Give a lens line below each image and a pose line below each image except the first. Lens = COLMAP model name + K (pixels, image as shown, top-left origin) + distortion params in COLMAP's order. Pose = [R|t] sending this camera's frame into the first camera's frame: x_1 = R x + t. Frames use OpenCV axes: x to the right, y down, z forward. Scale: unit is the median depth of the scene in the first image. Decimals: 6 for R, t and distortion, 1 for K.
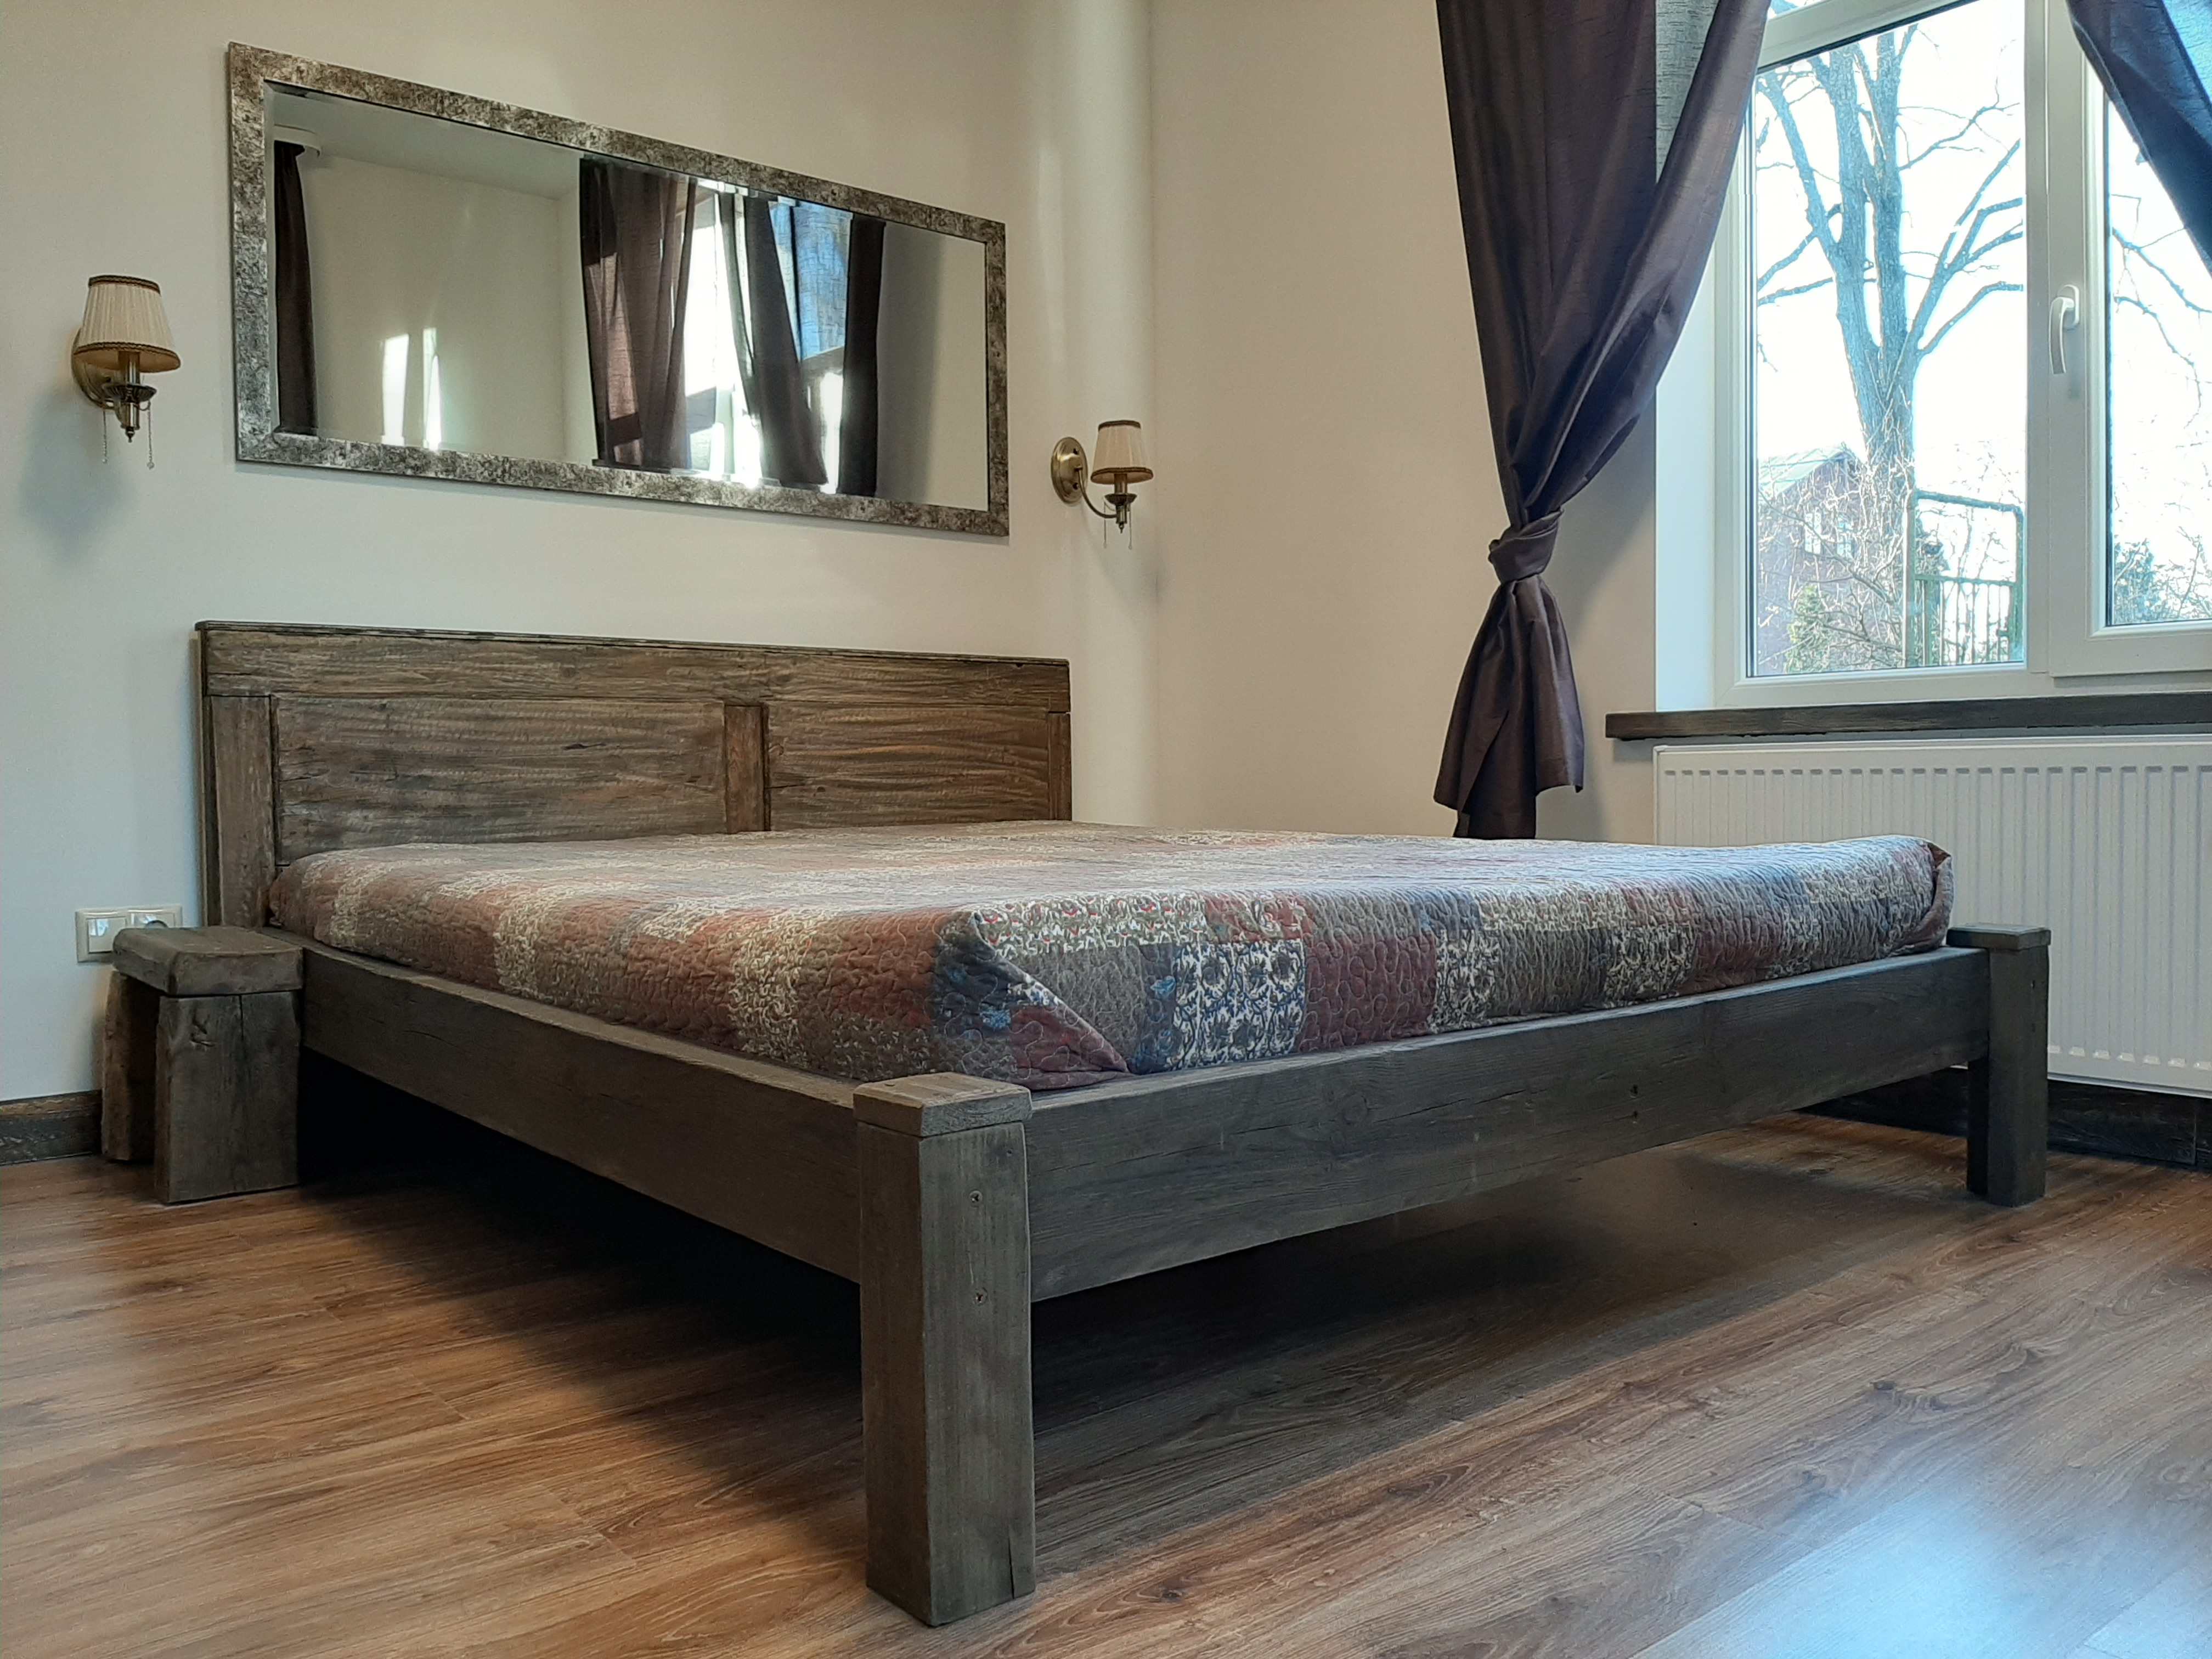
lens RADIAL K [[1767.7, 0, 1113.0], [0, 1767.7, 828.7], [0, 0, 1]] dist [0.030153, -0.049329]
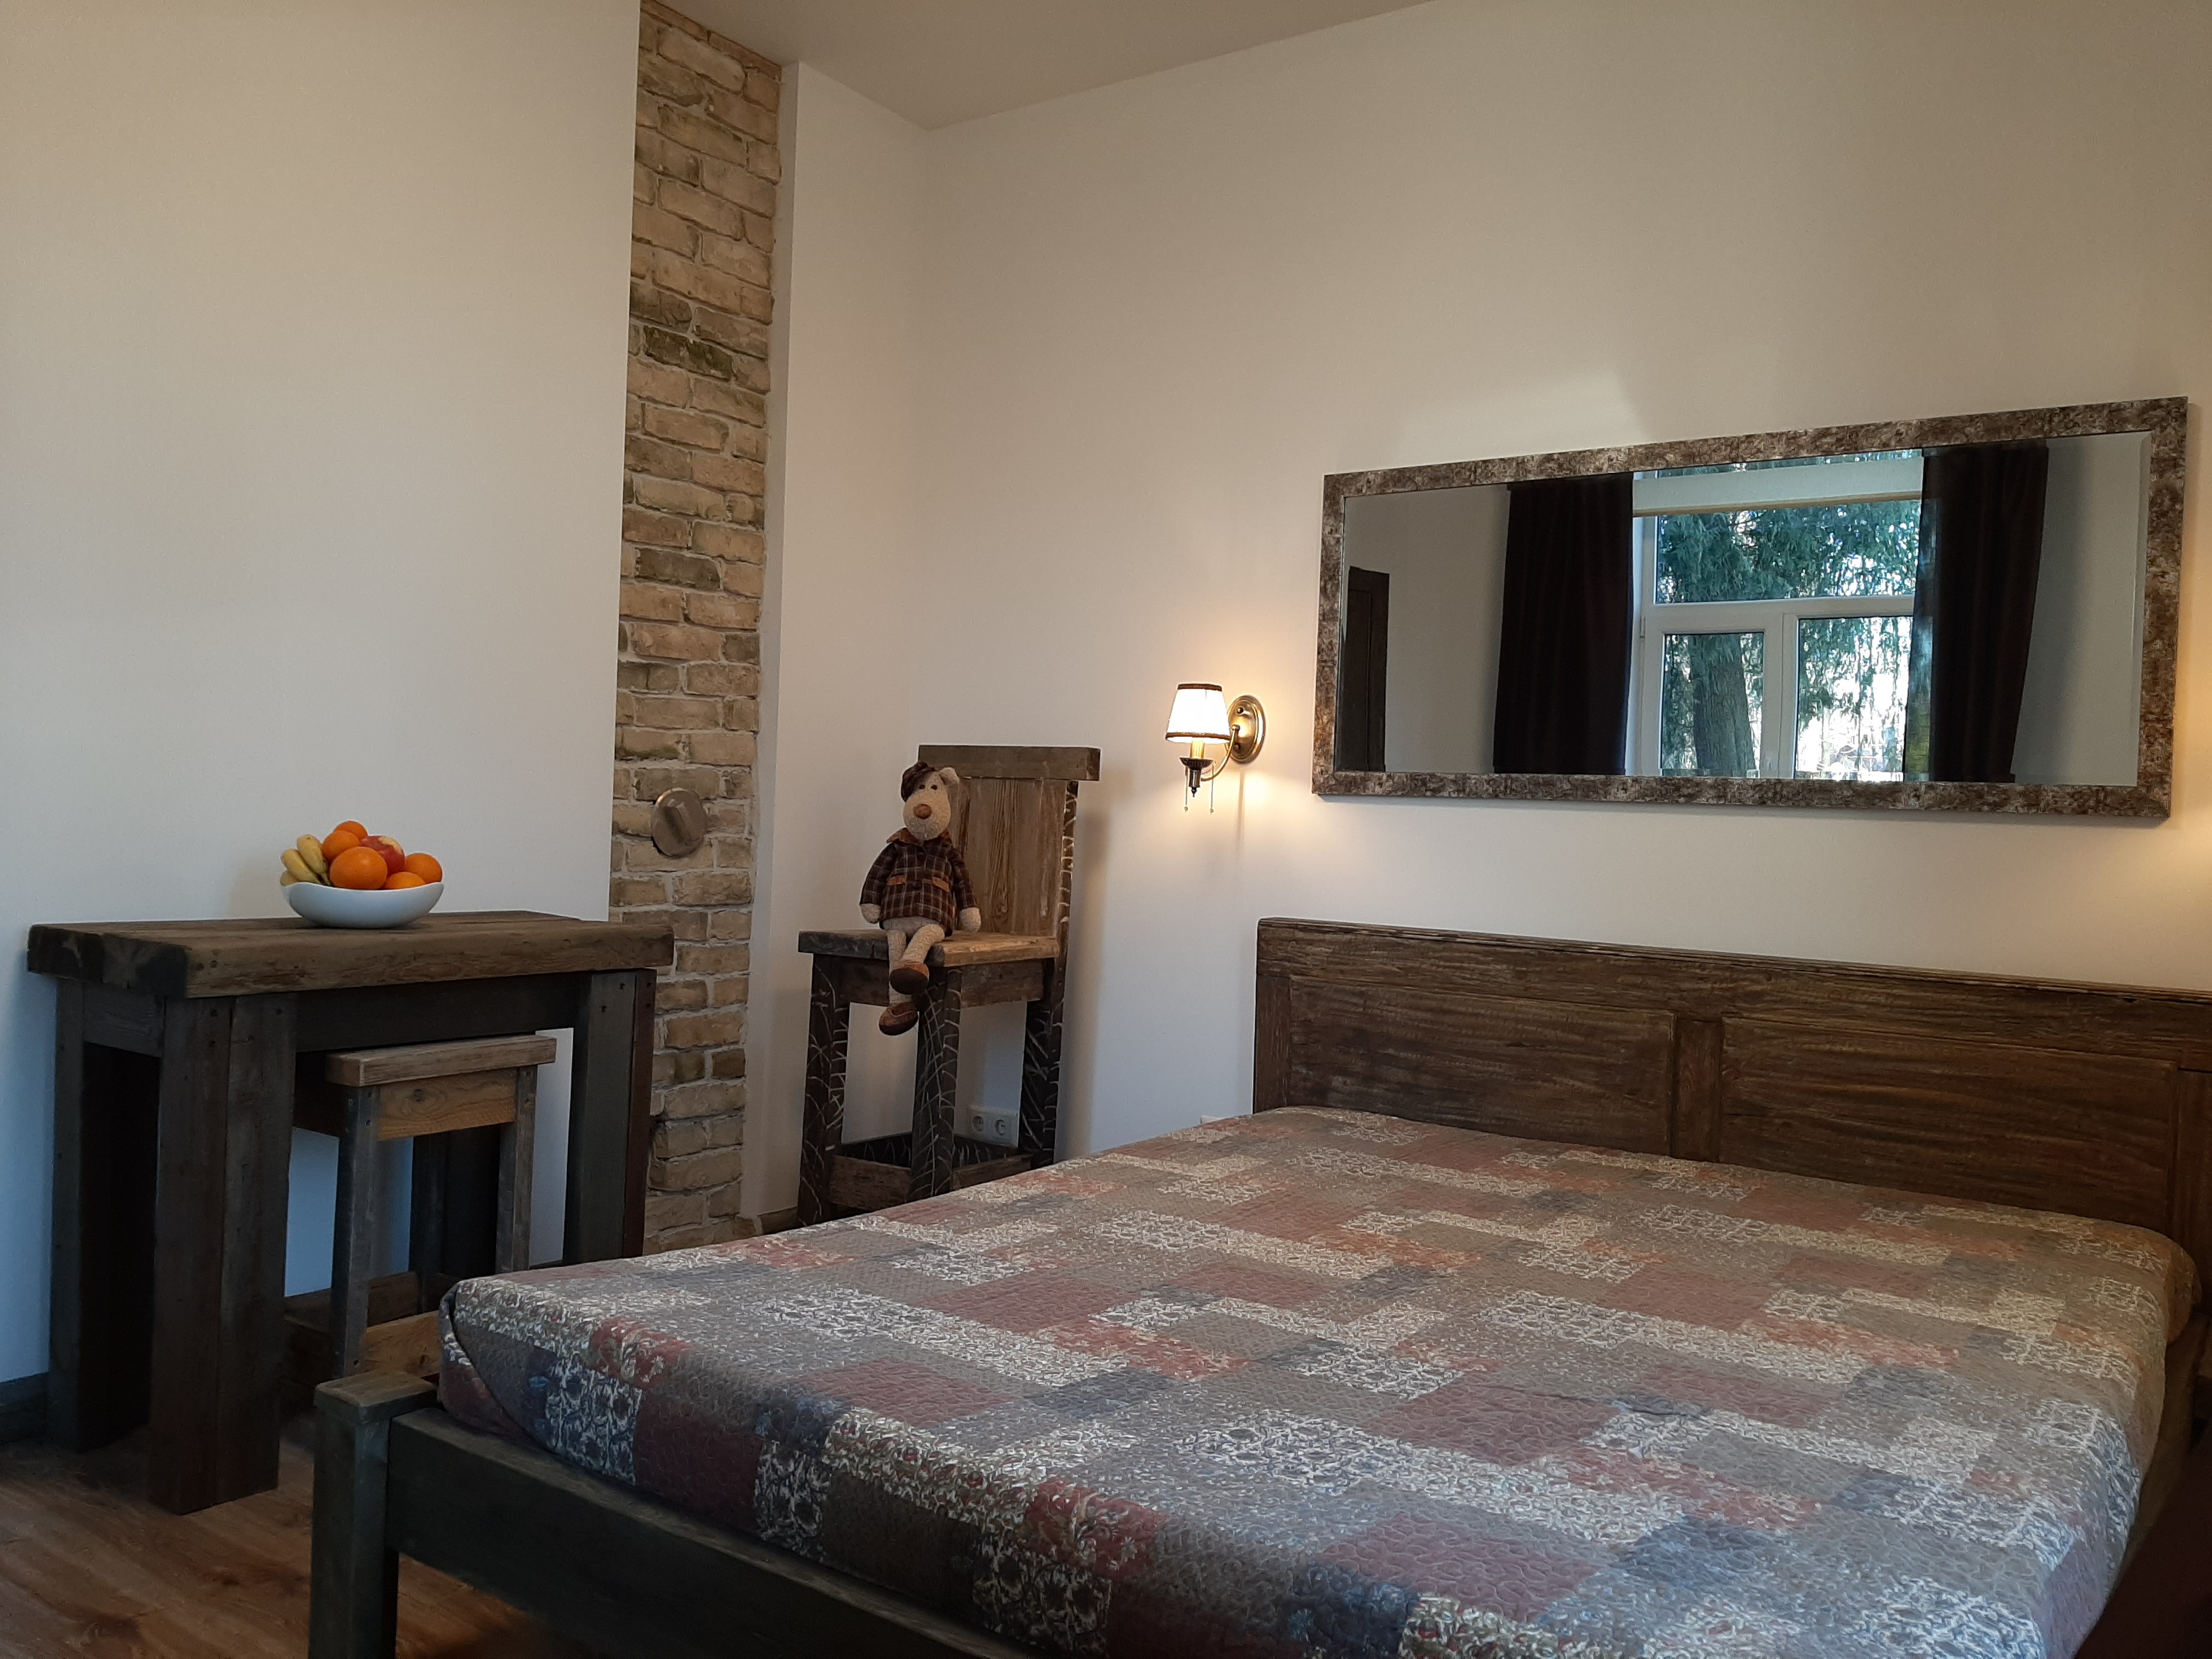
lens RADIAL K [[1687.7, 0, 1105.4], [0, 1687.7, 829.6], [0, 0, 1]] dist [0.094500, -0.190206]
pose [[0.267208, 0.022433, -0.963378, 0.595711], [-0.074763, 0.997198, 0.002484, -0.155243], [0.960734, 0.071361, 0.268137, 0.467905]]
